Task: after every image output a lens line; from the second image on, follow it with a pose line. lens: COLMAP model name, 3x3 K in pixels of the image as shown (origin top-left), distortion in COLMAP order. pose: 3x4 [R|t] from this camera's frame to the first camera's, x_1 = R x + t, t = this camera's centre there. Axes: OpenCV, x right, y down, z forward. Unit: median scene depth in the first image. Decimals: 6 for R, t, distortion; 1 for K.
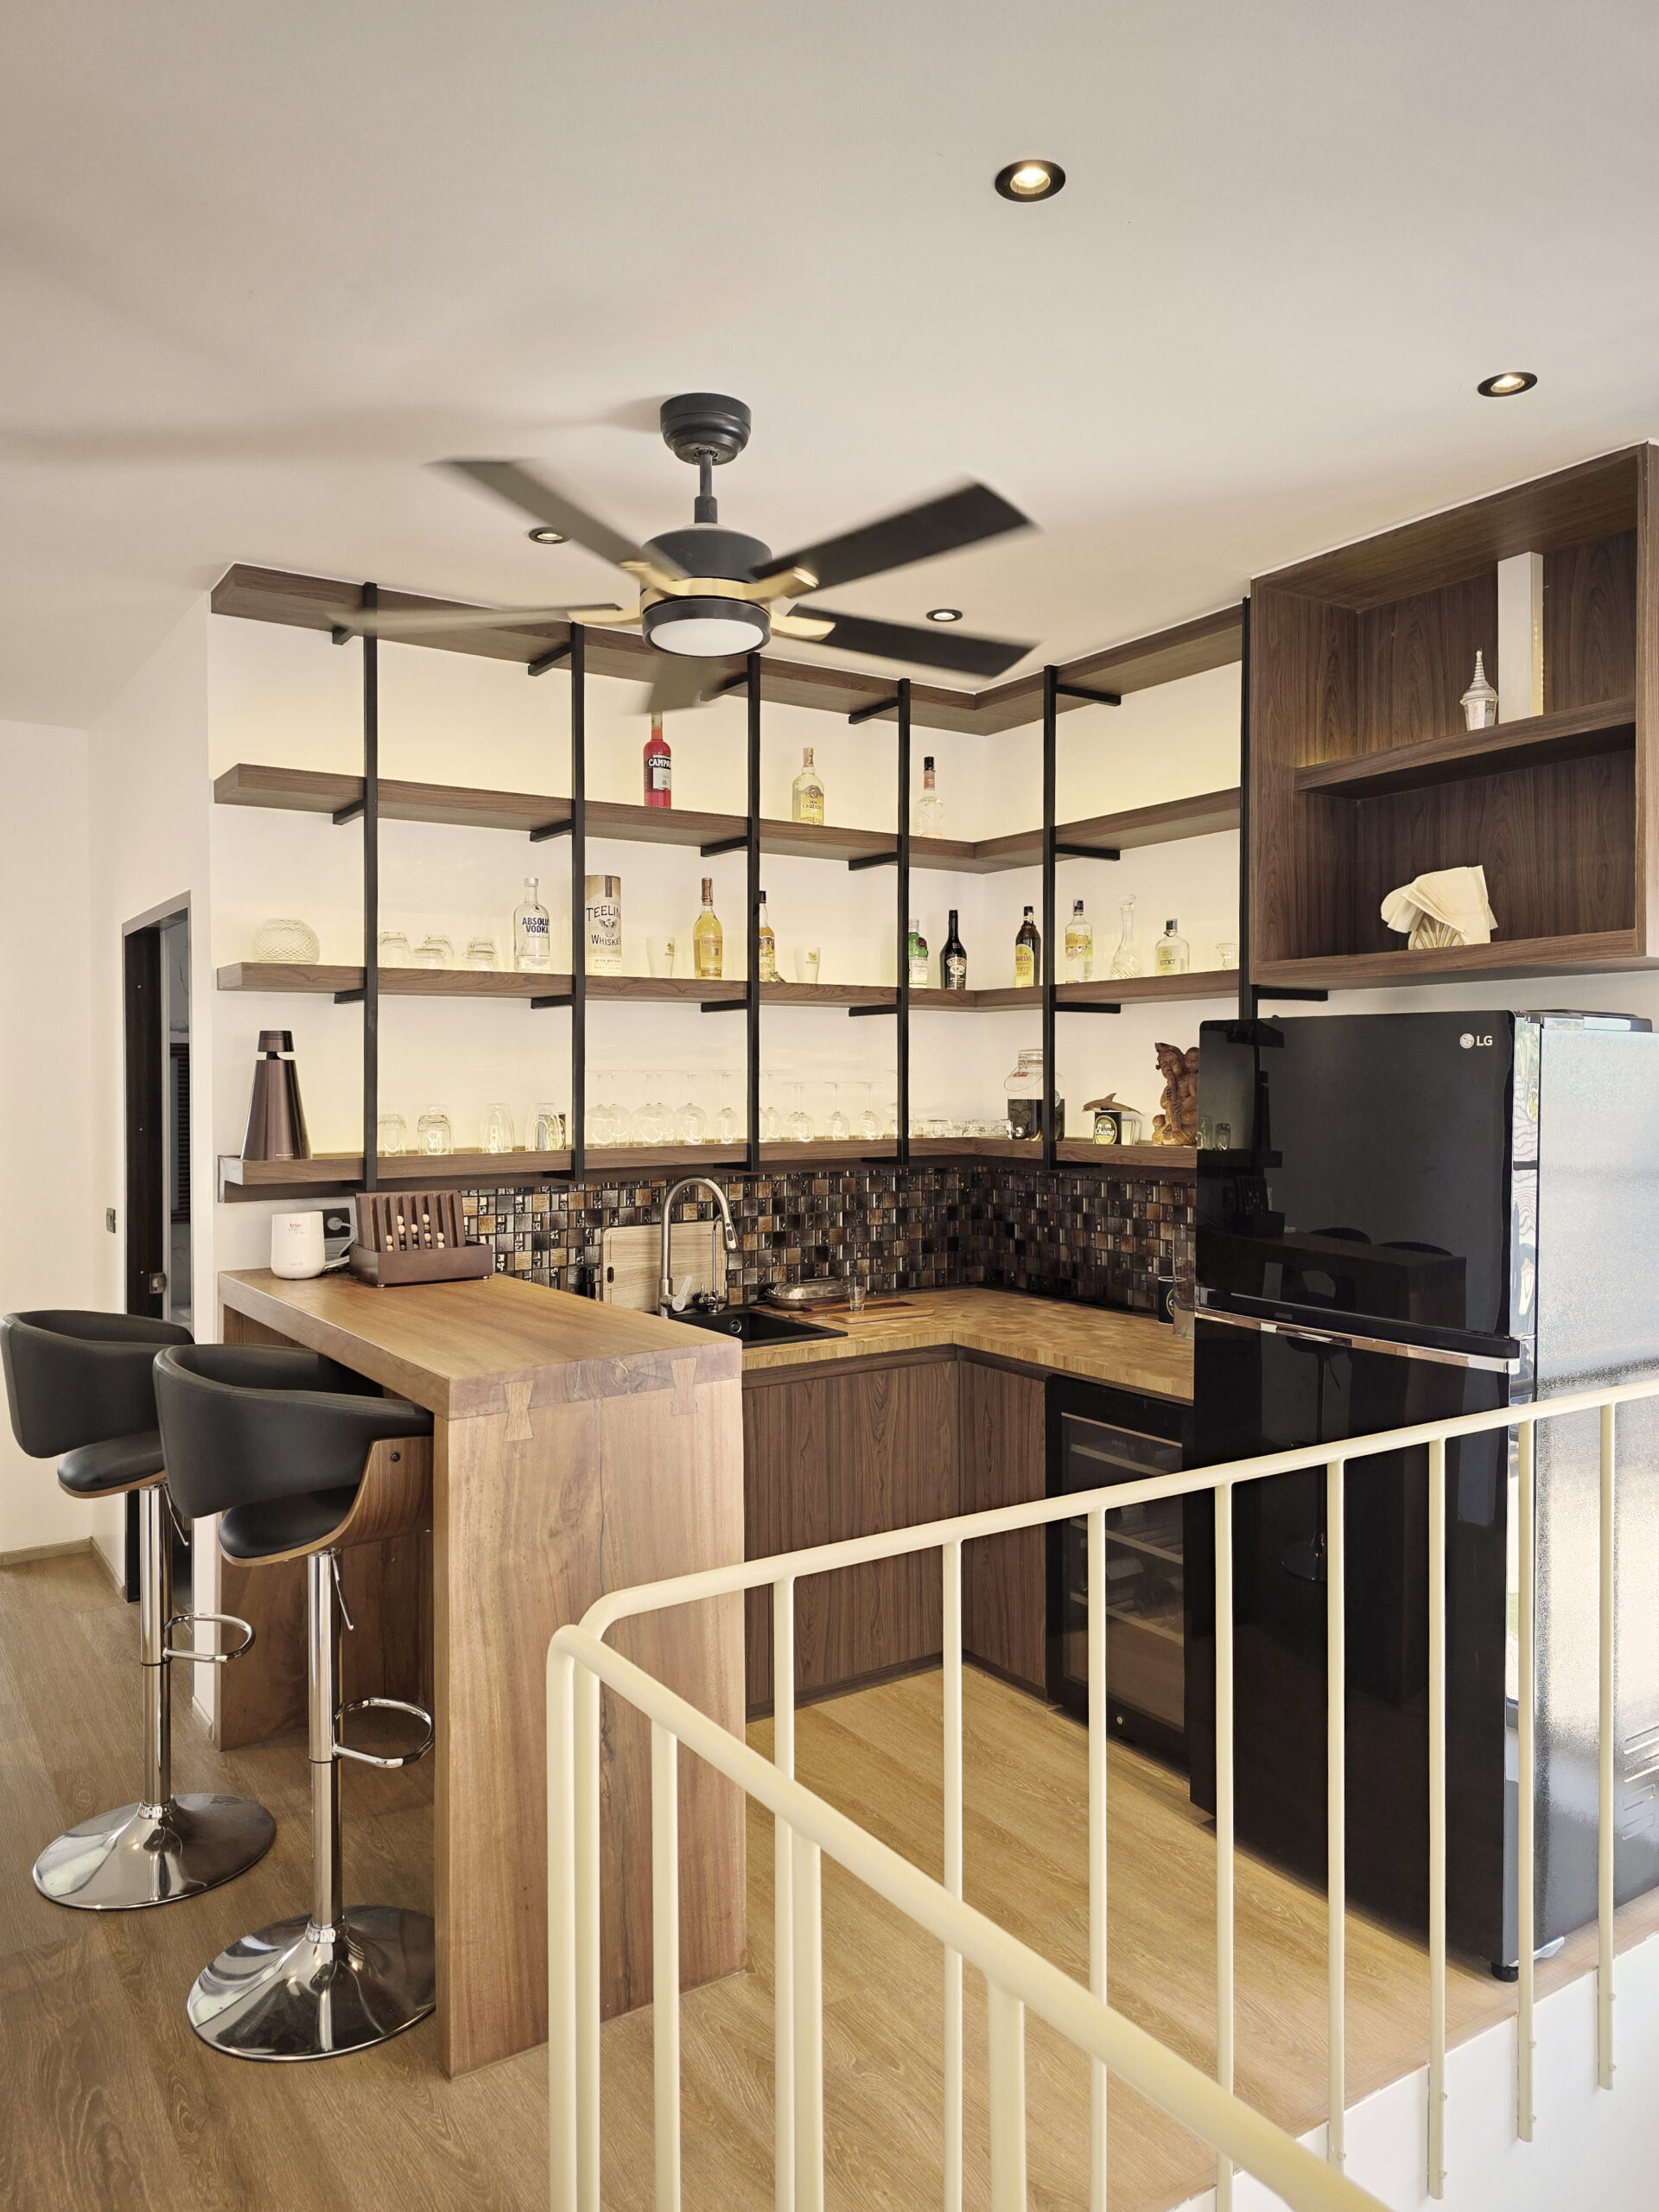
lens RADIAL K [[1496.1, 0, 829.5], [0, 1496.1, 1106.0], [0, 0, 1]] dist [-0.001554, -0.002507]
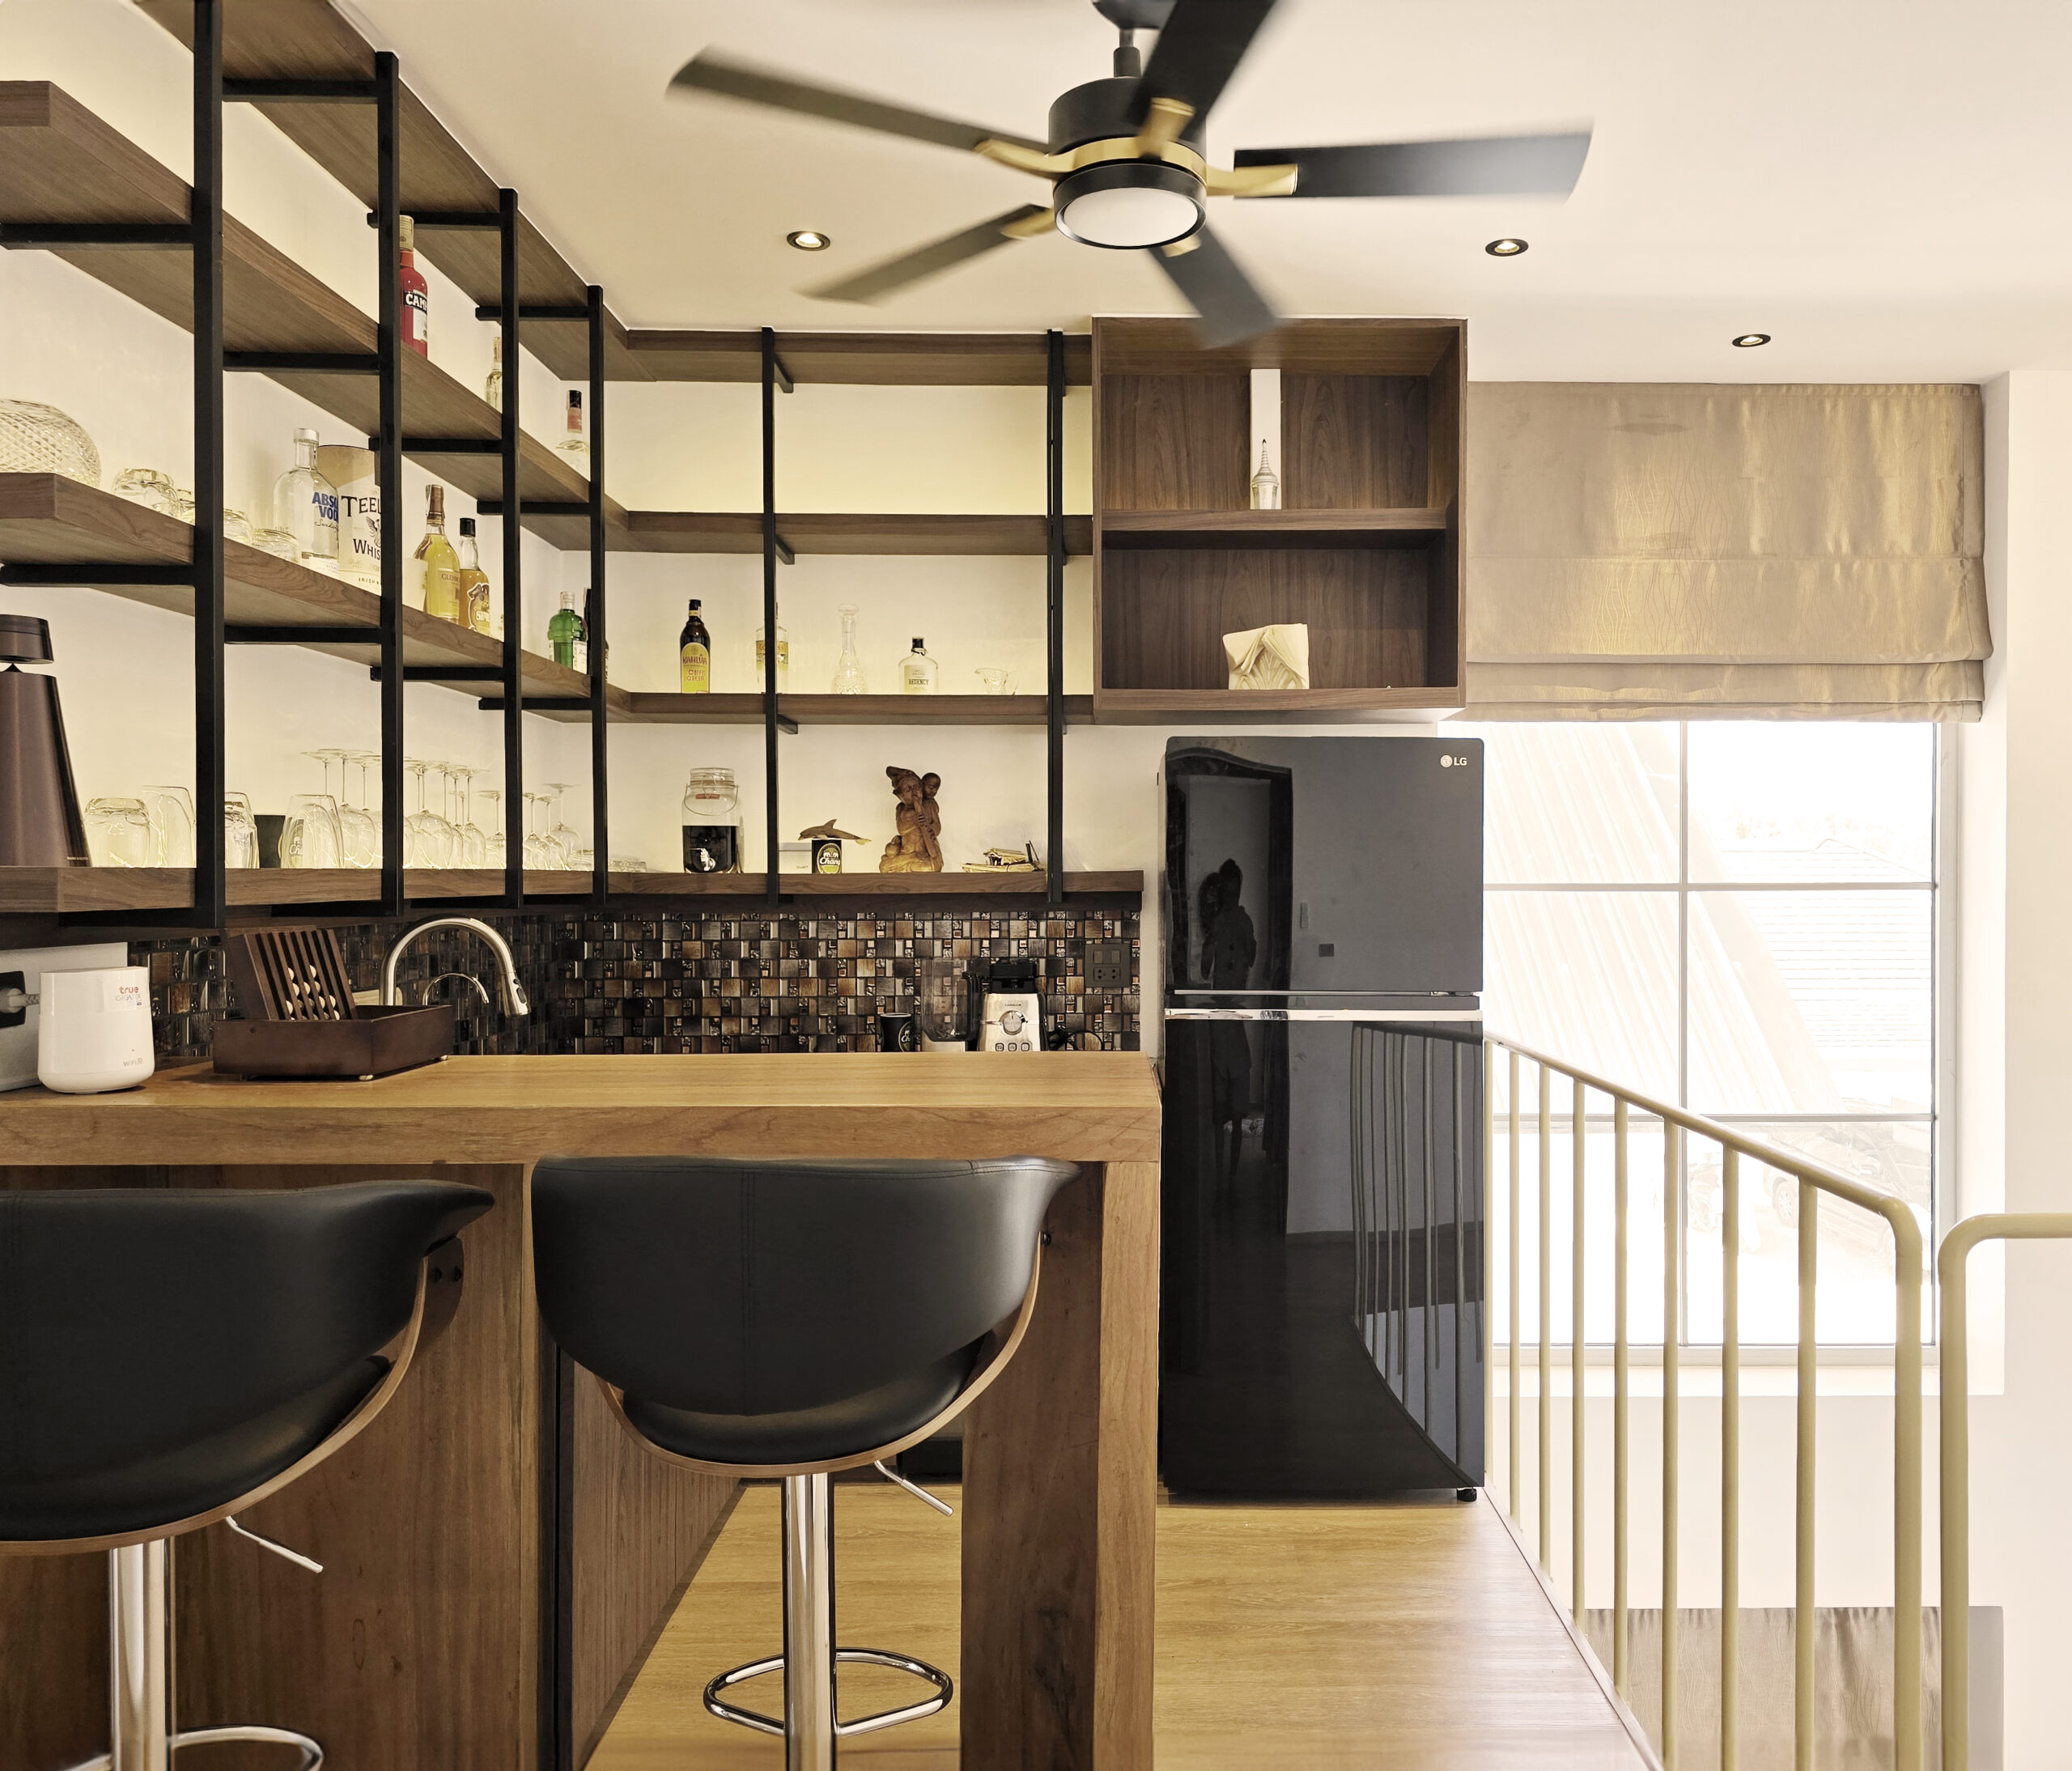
lens RADIAL K [[1635.5, 0, 1036.0], [0, 1635.5, 885.5], [0, 0, 1]] dist [0.101901, 0.000306]
pose [[0.522190, 0.003451, 0.852822, -0.674161], [0.016124, 0.999773, -0.013919, 0.053909], [-0.852677, 0.021019, 0.522016, 0.415793]]
